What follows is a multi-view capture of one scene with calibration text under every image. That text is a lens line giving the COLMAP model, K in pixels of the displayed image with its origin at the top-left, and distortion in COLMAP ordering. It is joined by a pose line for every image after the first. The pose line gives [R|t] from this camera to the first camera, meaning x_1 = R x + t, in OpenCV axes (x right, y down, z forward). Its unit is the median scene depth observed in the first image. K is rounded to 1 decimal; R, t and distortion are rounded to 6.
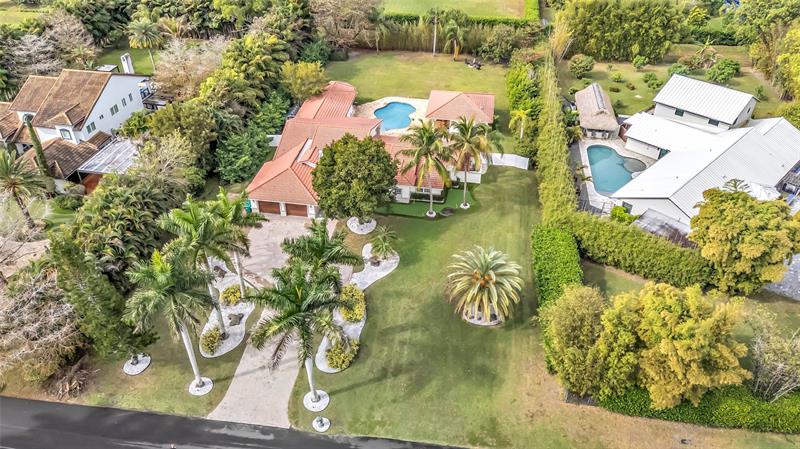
lens RADIAL K [[580.8, 0, 400.0], [0, 580.8, 224.5], [0, 0, 1]] dist [0.084549, -0.094119]
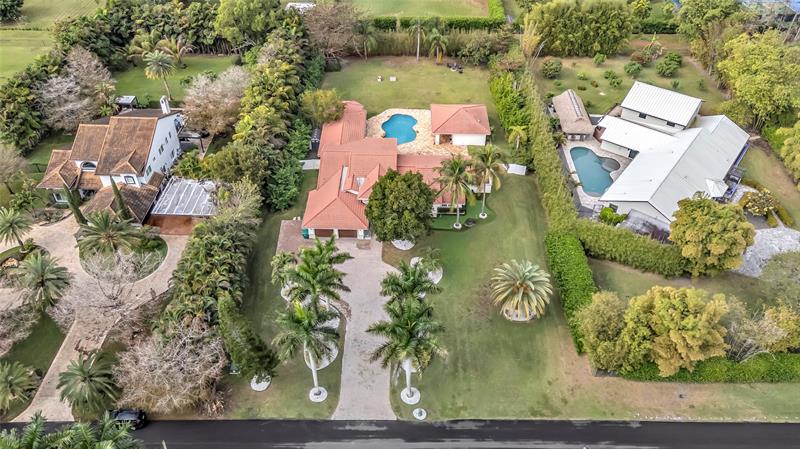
lens RADIAL K [[580.8, 0, 400.0], [0, 580.8, 224.5], [0, 0, 1]] dist [0.084549, -0.094119]
pose [[0.991295, -0.083414, 0.101869, -0.180176], [0.074521, 0.993312, 0.088189, -0.131002], [-0.108544, -0.079830, 0.990881, -0.171922]]
